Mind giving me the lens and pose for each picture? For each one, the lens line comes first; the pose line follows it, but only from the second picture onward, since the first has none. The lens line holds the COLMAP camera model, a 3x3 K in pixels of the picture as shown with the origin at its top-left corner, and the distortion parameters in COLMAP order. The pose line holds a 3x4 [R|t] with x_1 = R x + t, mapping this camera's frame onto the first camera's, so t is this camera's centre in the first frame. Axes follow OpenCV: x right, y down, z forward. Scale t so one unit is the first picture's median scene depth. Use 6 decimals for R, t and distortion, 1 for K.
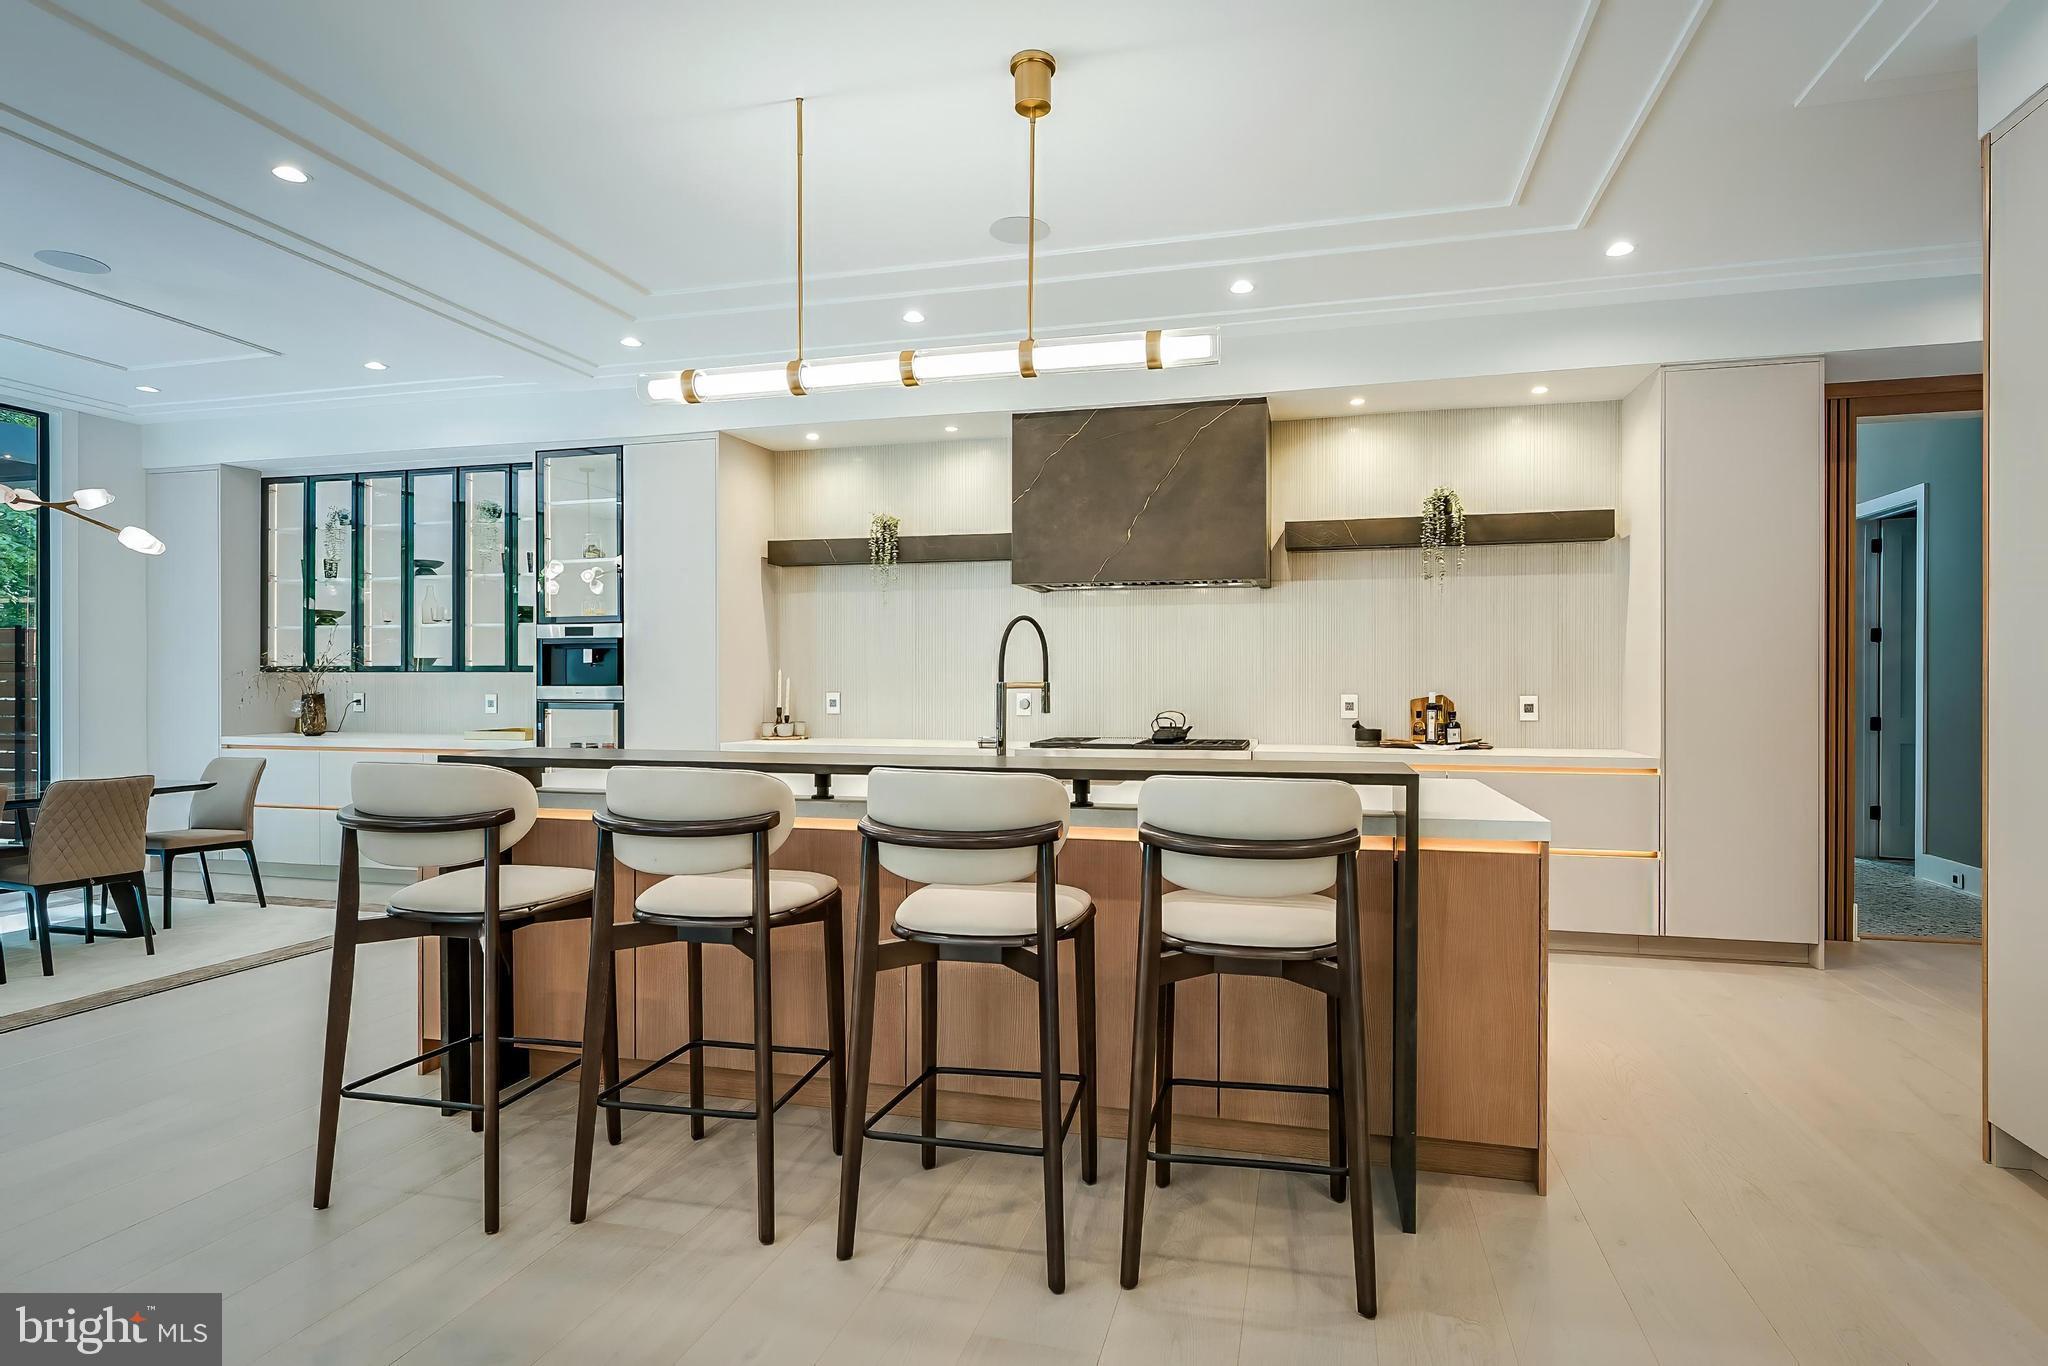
lens RADIAL K [[1052.0, 0, 1044.5], [0, 1052.0, 690.3], [0, 0, 1]] dist [0.003063, -0.001312]
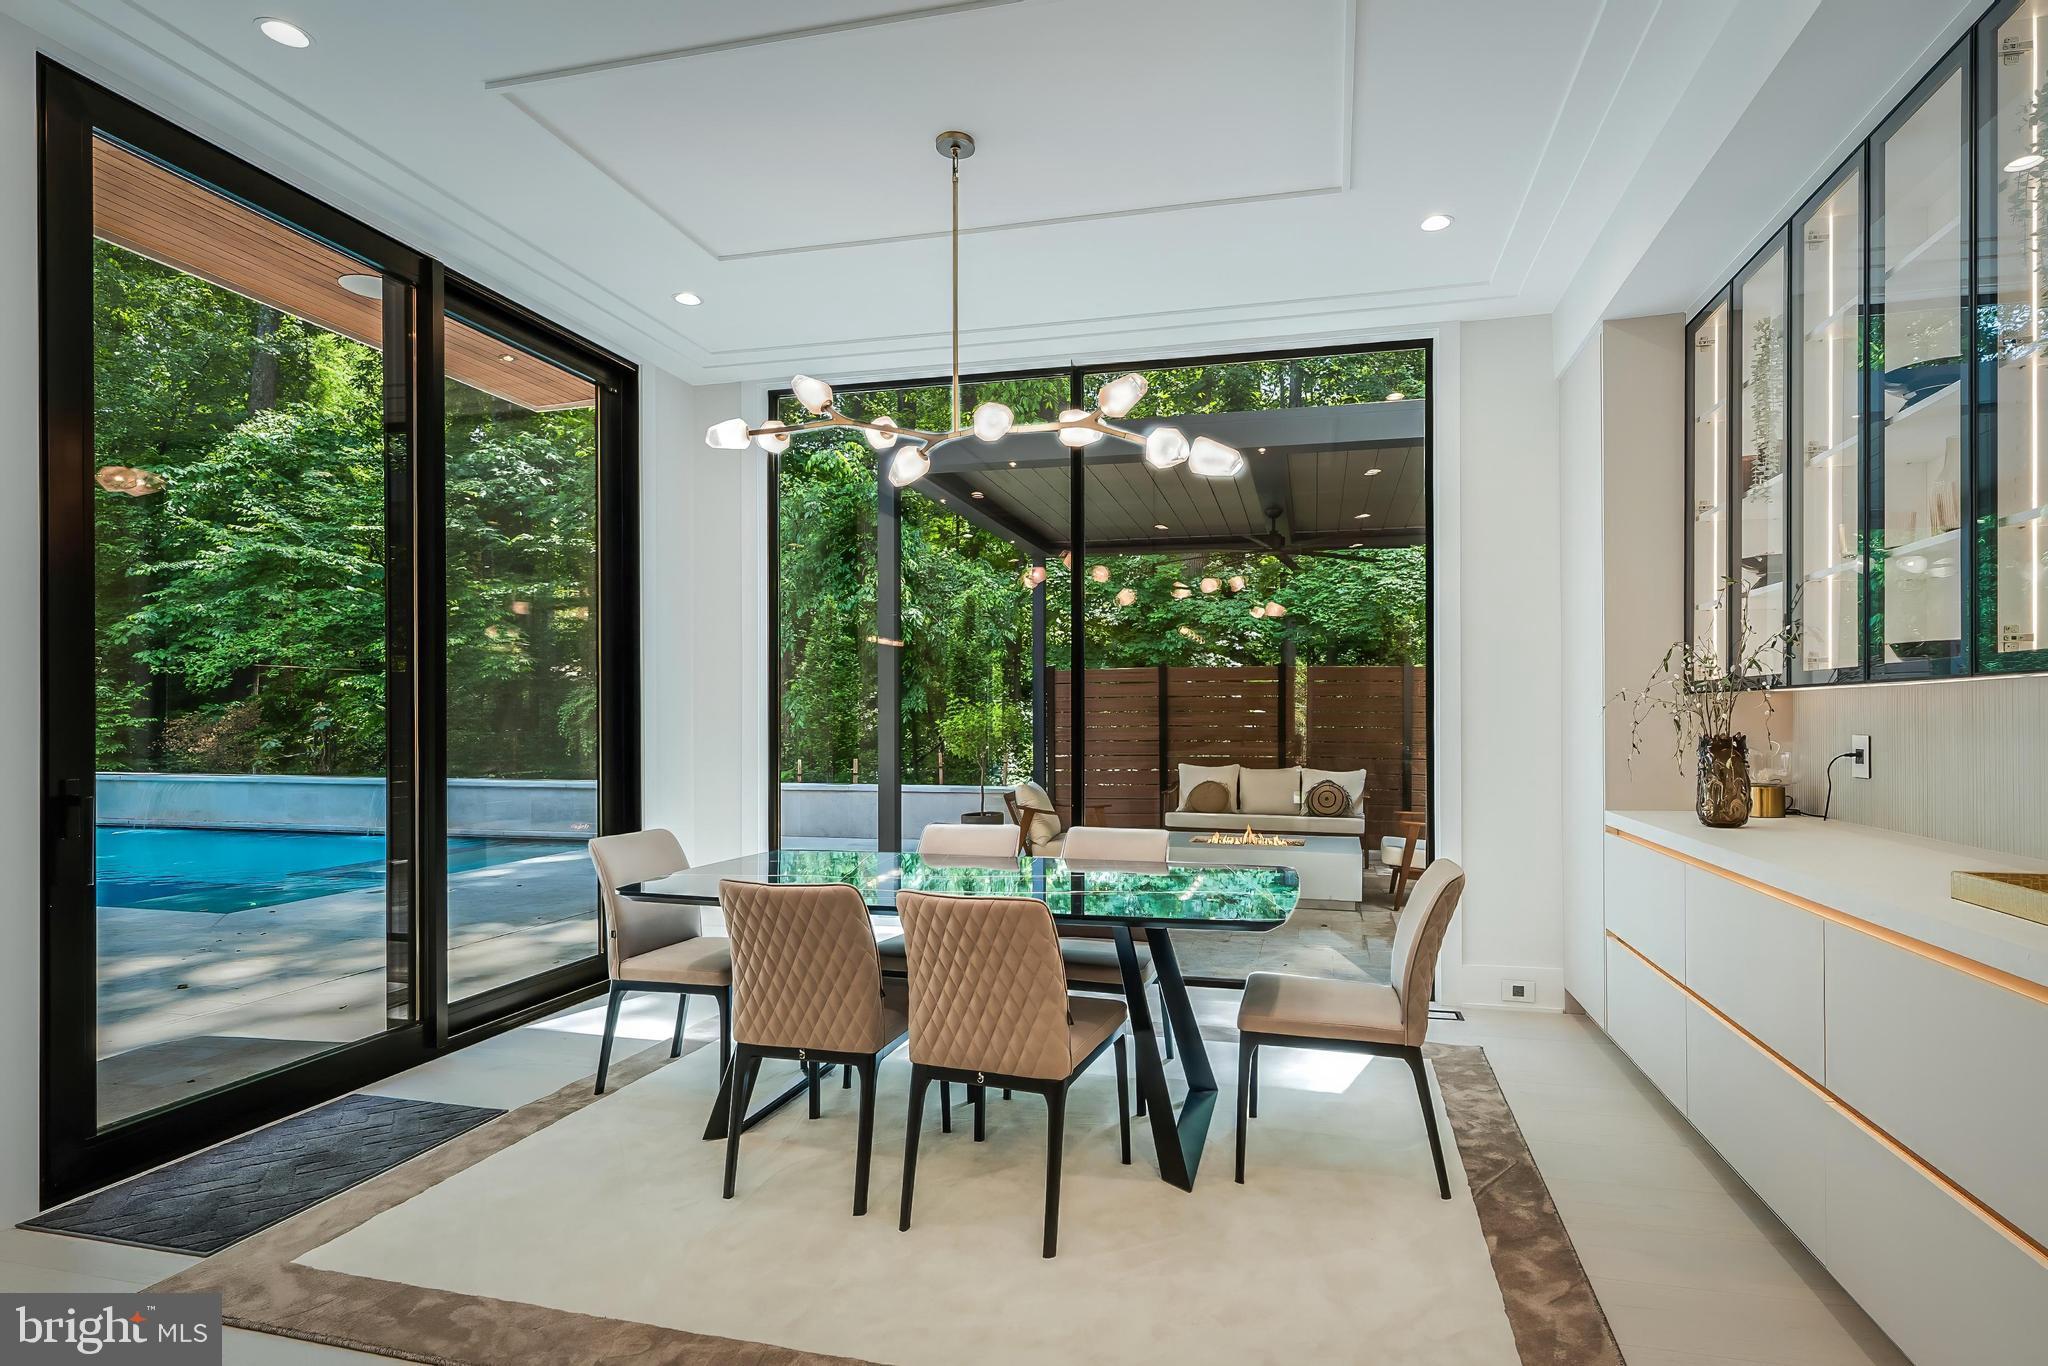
lens RADIAL K [[1004.3, 0, 1087.2], [0, 1004.3, 719.2], [0, 0, 1]] dist [-0.000842, -0.000450]
pose [[0.034784, -0.000297, -0.999395, -0.292517], [-0.004249, 0.999991, -0.000445, -0.003897], [0.999386, 0.004262, 0.034783, 0.798102]]
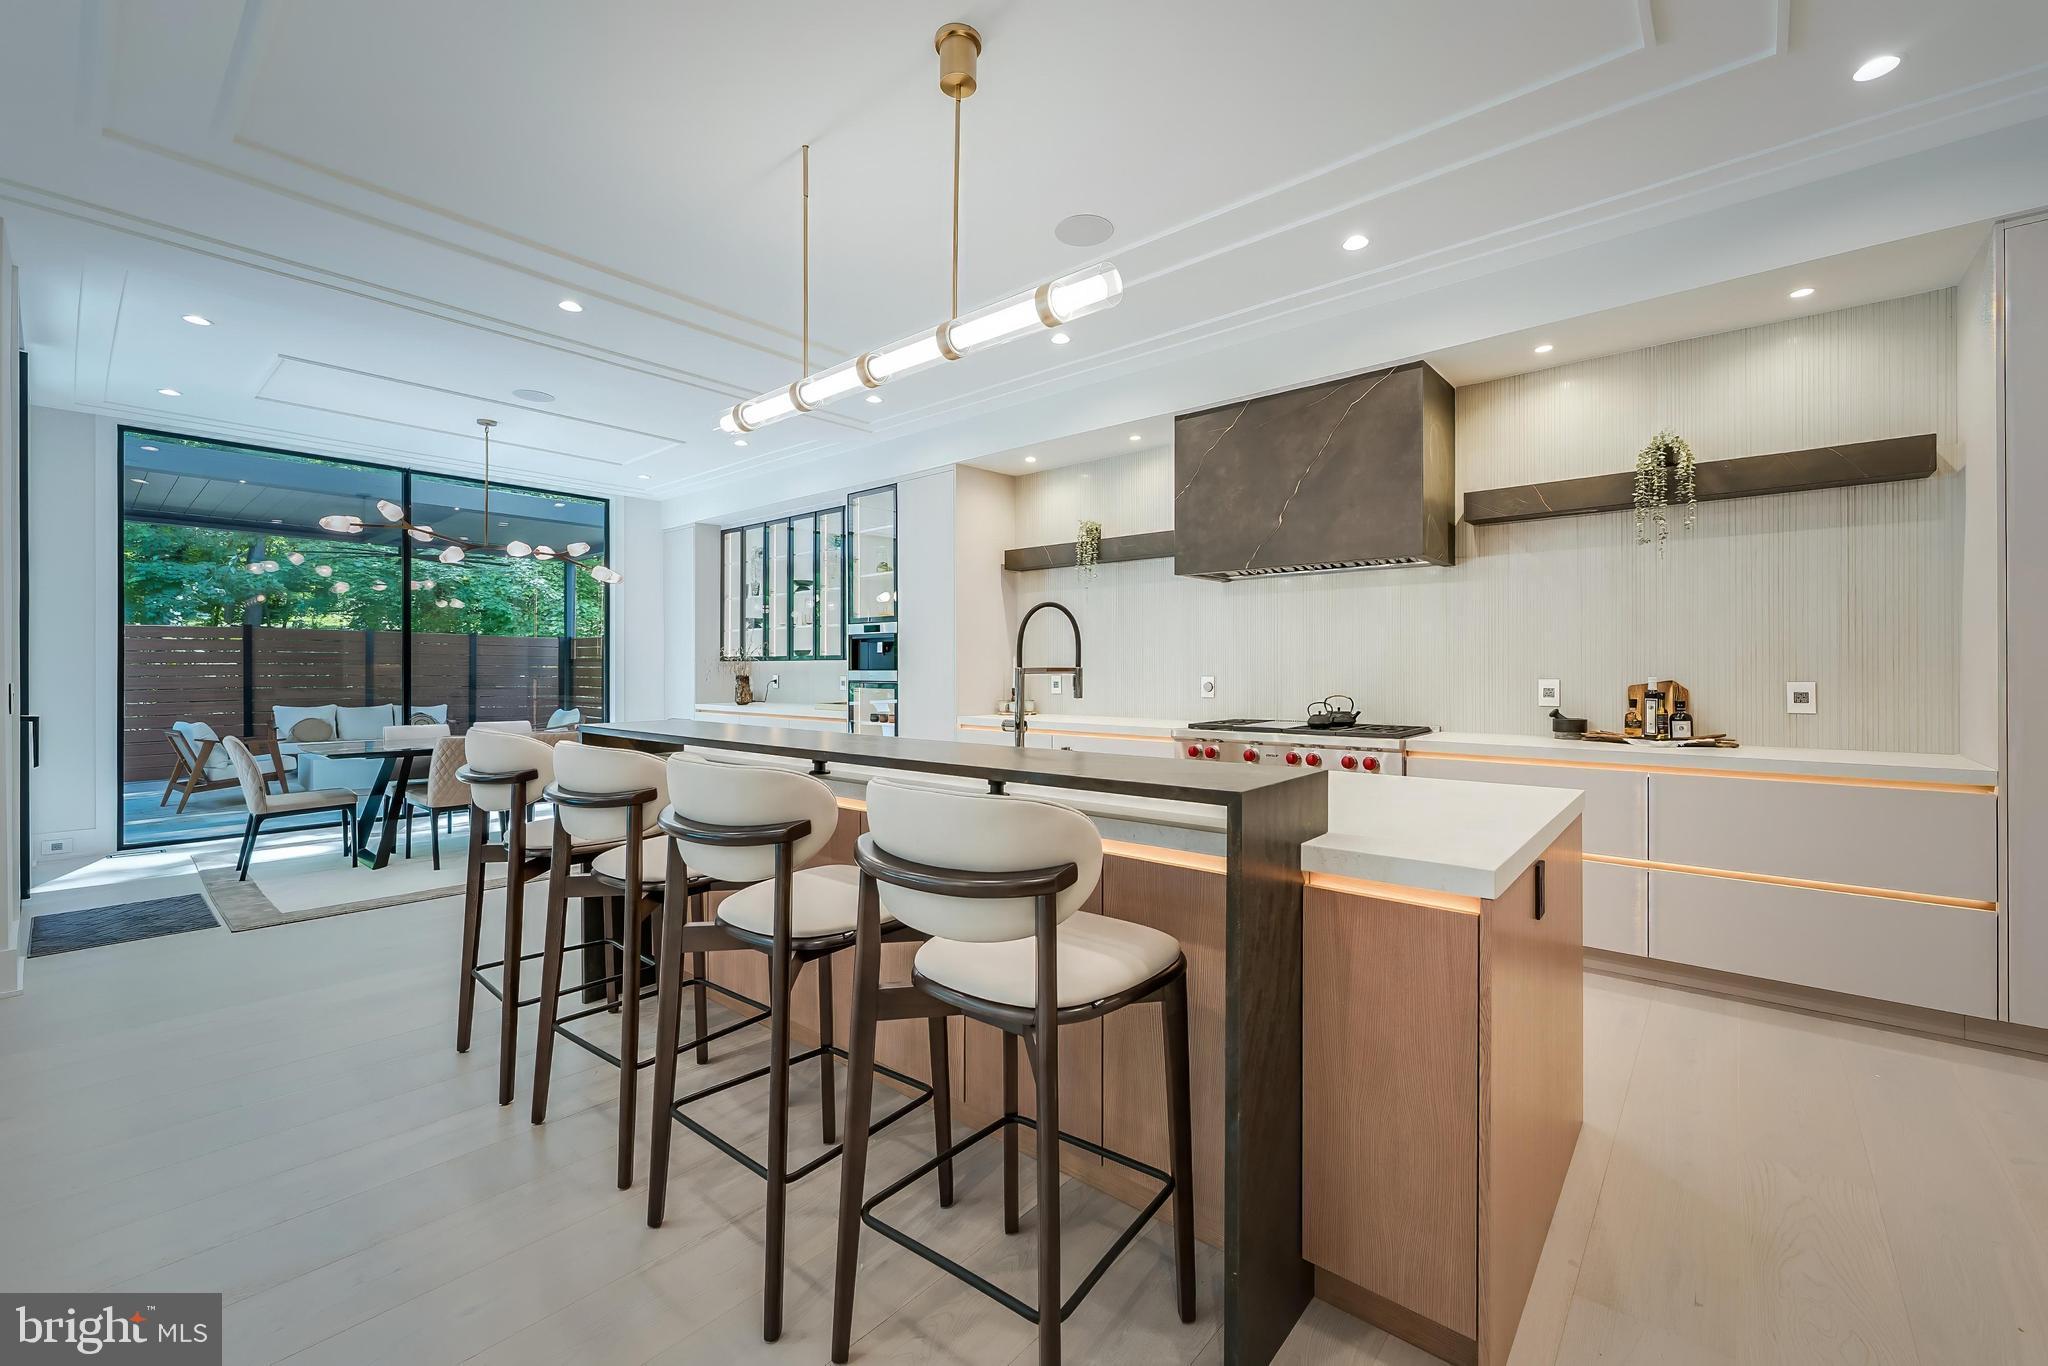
lens RADIAL K [[832.1, 0, 1030.7], [0, 832.1, 668.7], [0, 0, 1]] dist [0.001971, 0.000241]
pose [[0.899939, -0.001646, -0.436012, 0.187685], [-0.000249, 0.999991, -0.004289, -0.001937], [0.436015, 0.003968, 0.899931, 0.158929]]
